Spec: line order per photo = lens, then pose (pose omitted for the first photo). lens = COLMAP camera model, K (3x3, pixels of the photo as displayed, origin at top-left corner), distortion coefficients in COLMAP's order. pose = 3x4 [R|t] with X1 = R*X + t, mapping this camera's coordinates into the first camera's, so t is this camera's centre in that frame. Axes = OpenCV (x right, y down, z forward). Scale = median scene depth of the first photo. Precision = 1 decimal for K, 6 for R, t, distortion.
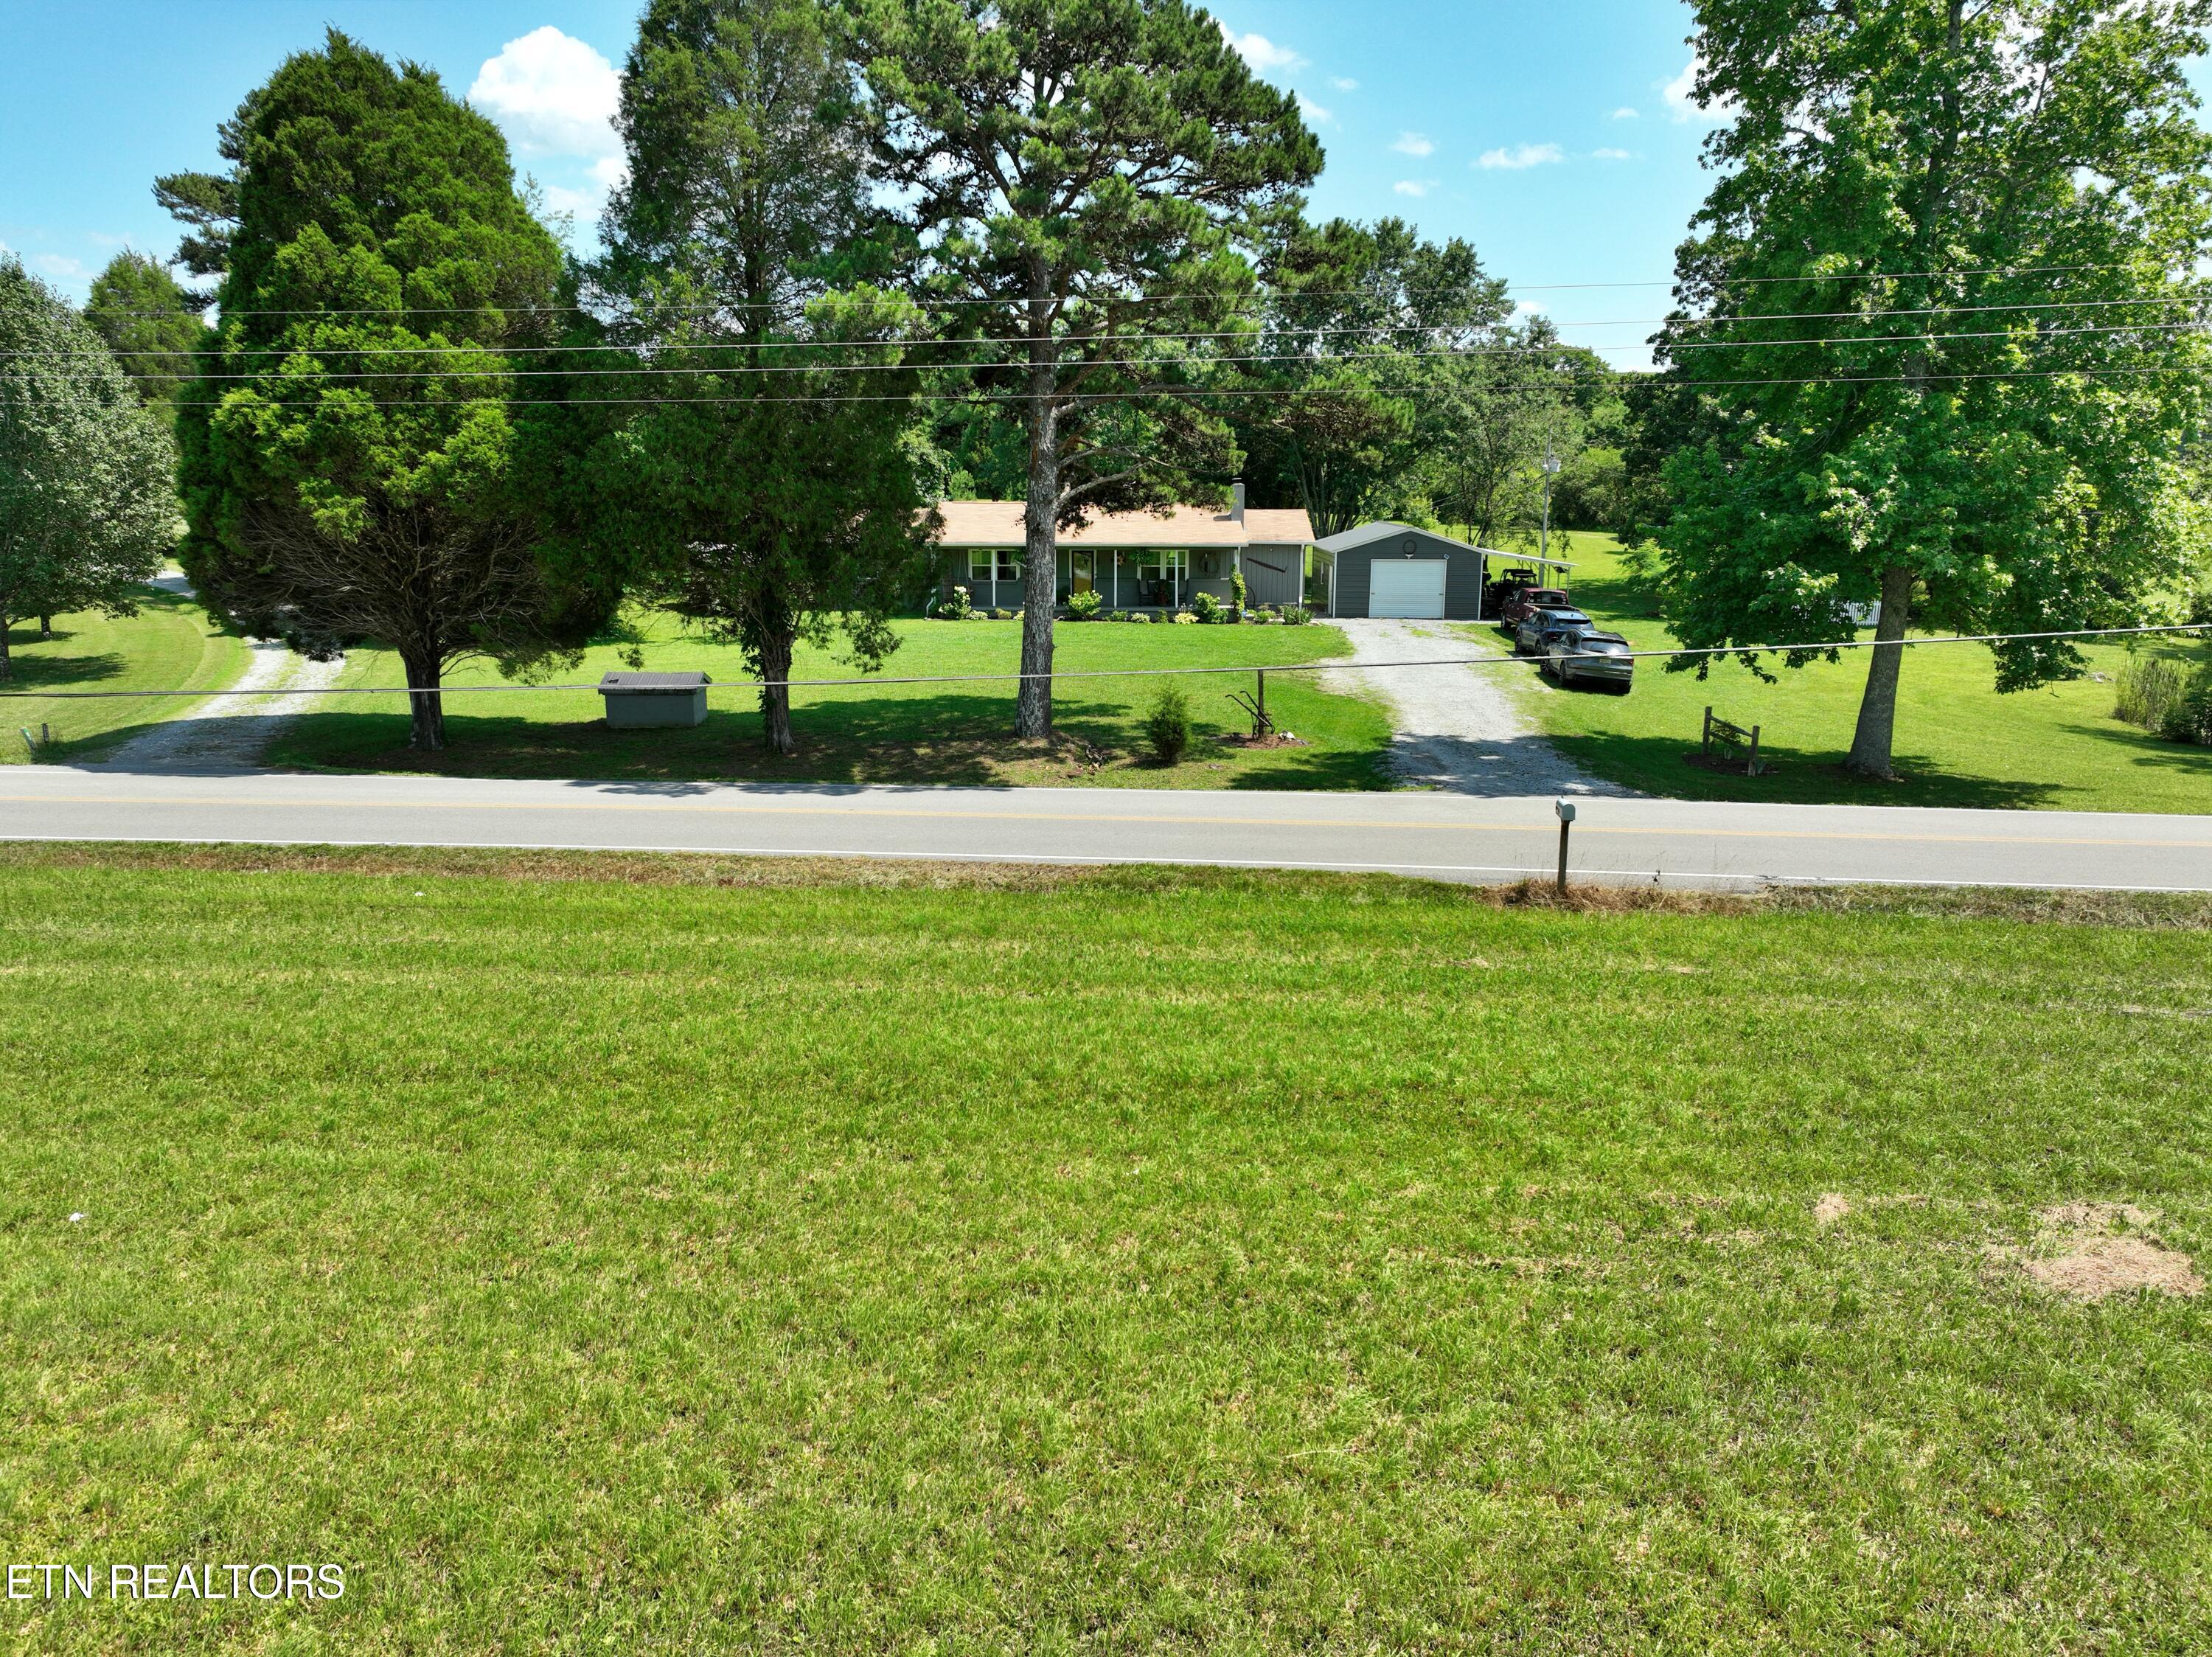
lens RADIAL K [[1559.3, 0, 1103.7], [0, 1559.3, 826.8], [0, 0, 1]] dist [0.003354, 0.016102]
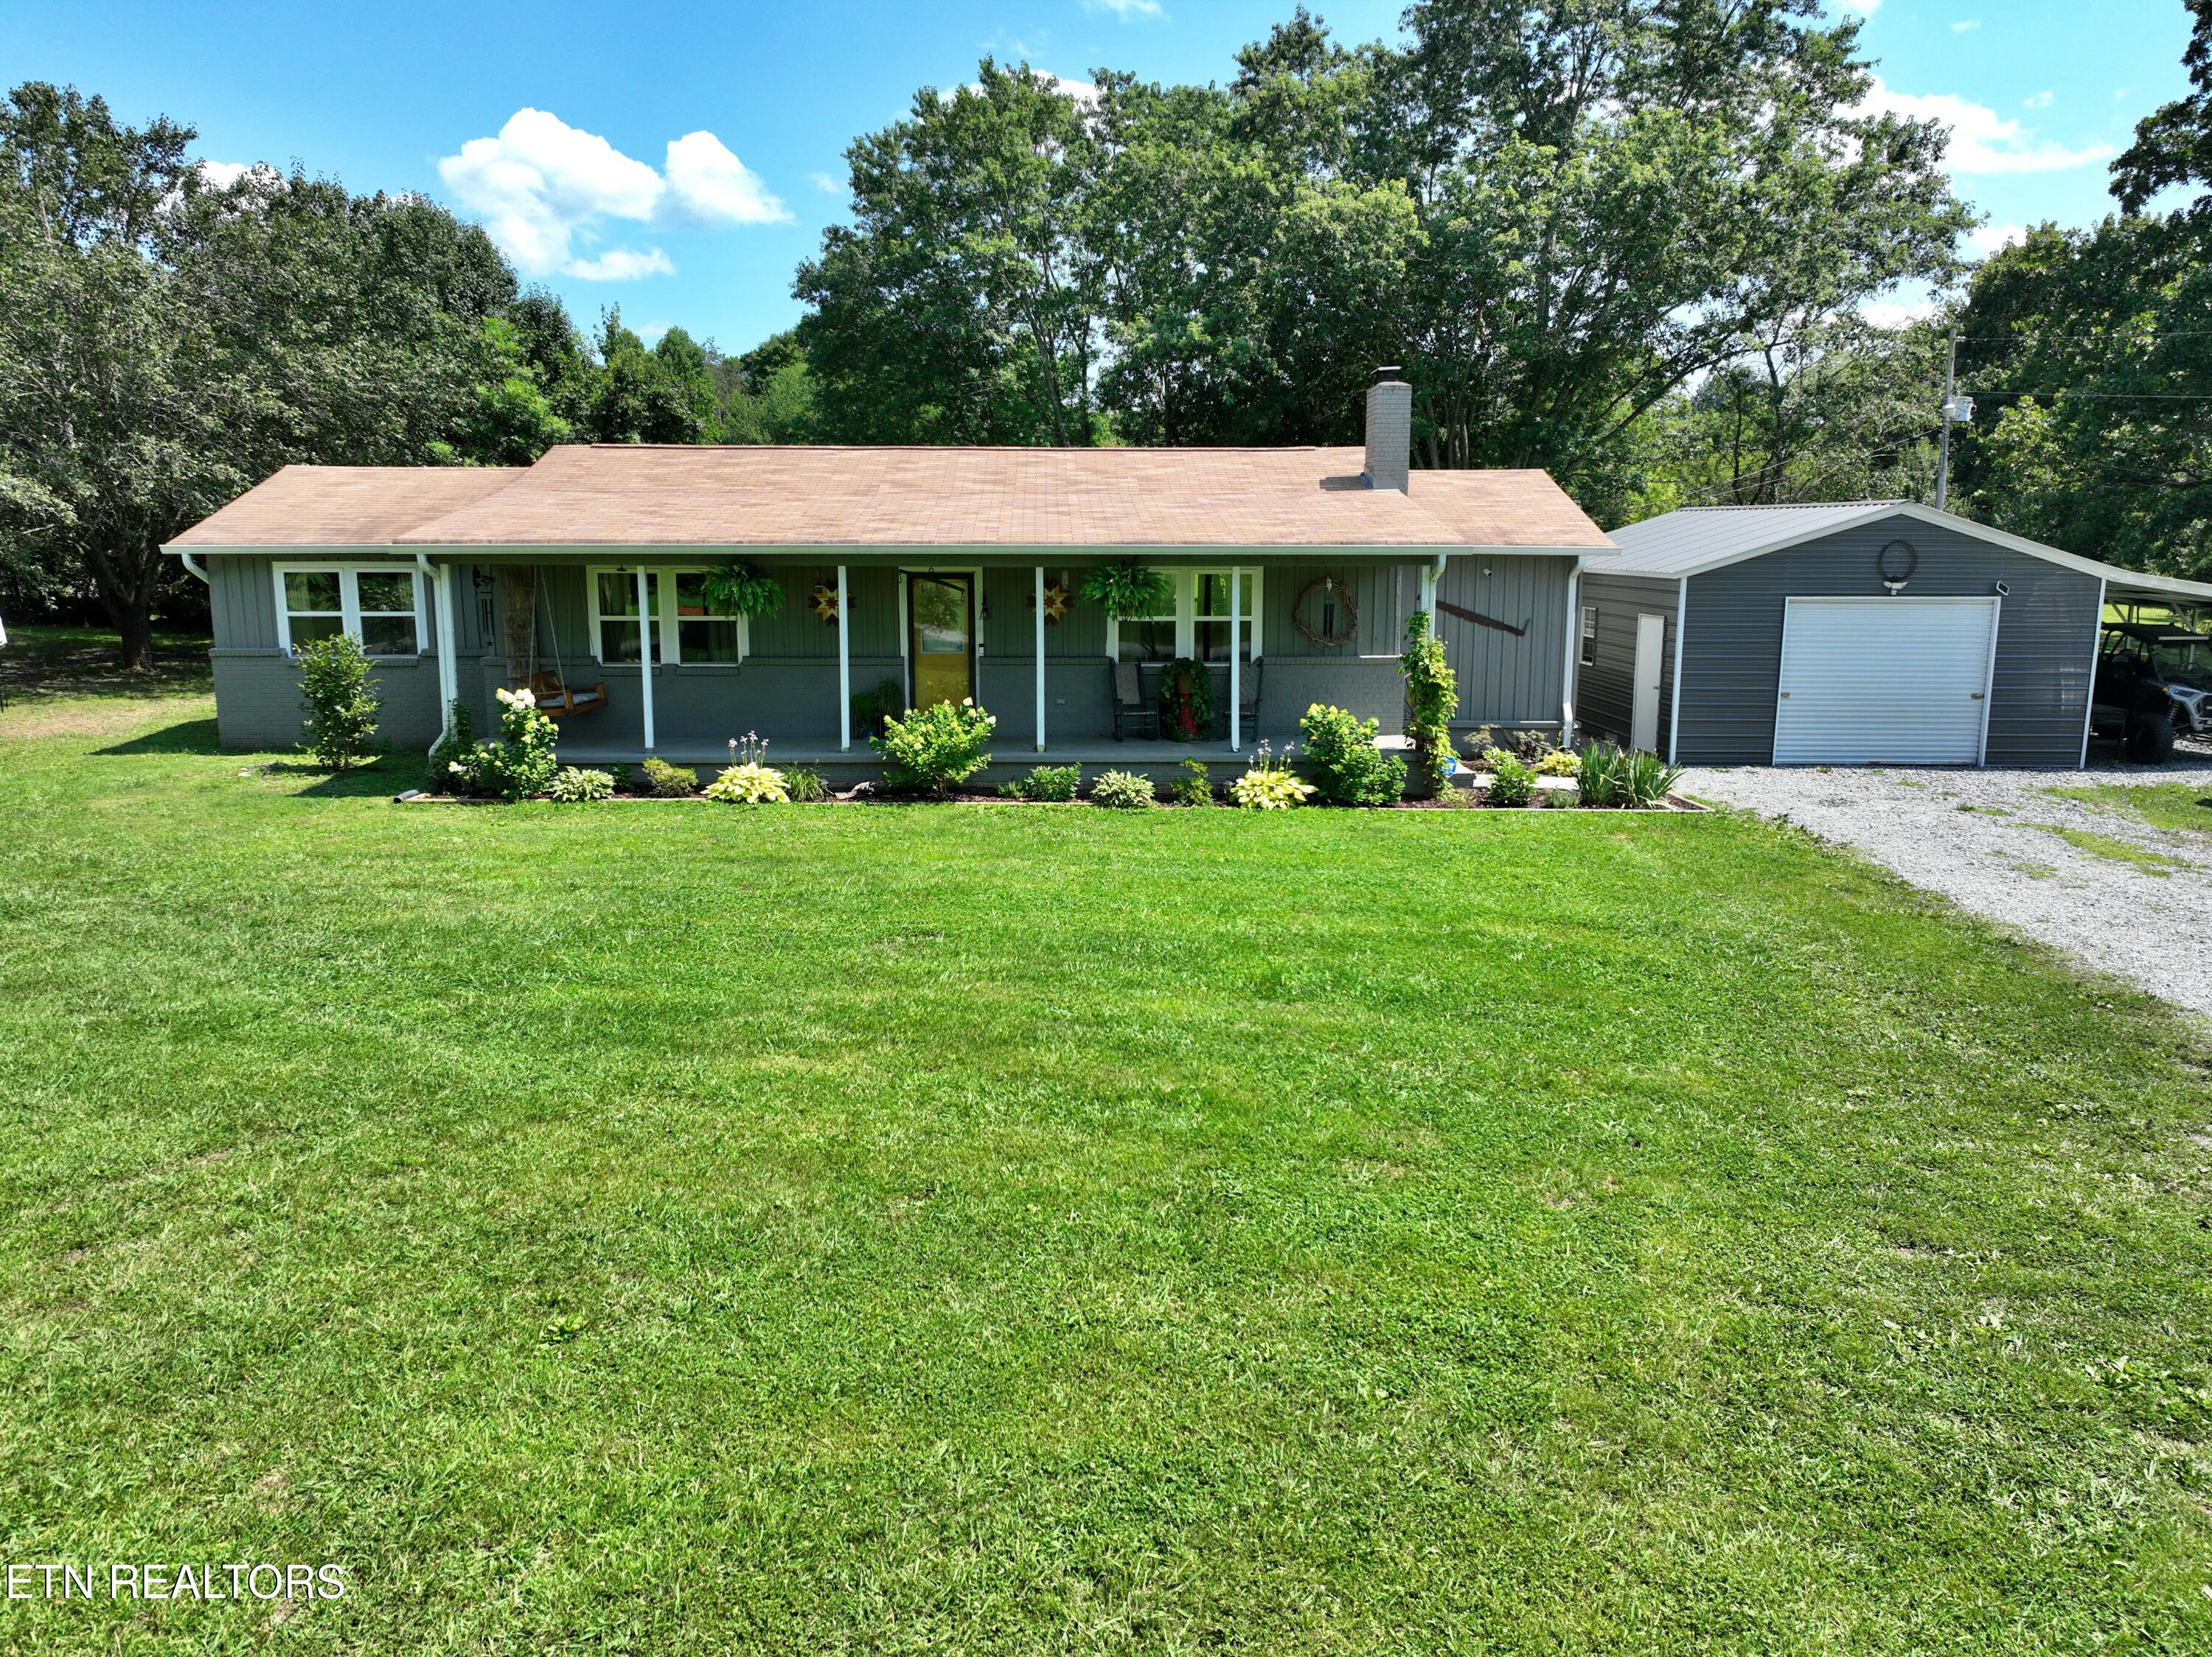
lens RADIAL K [[1559.3, 0, 1107.3], [0, 1559.3, 832.6], [0, 0, 1]] dist [0.003354, 0.016102]
pose [[0.999429, -0.007736, 0.032900, 0.010220], [0.008867, 0.999370, -0.034370, -0.114207], [-0.032614, 0.034642, 0.998867, 0.693314]]
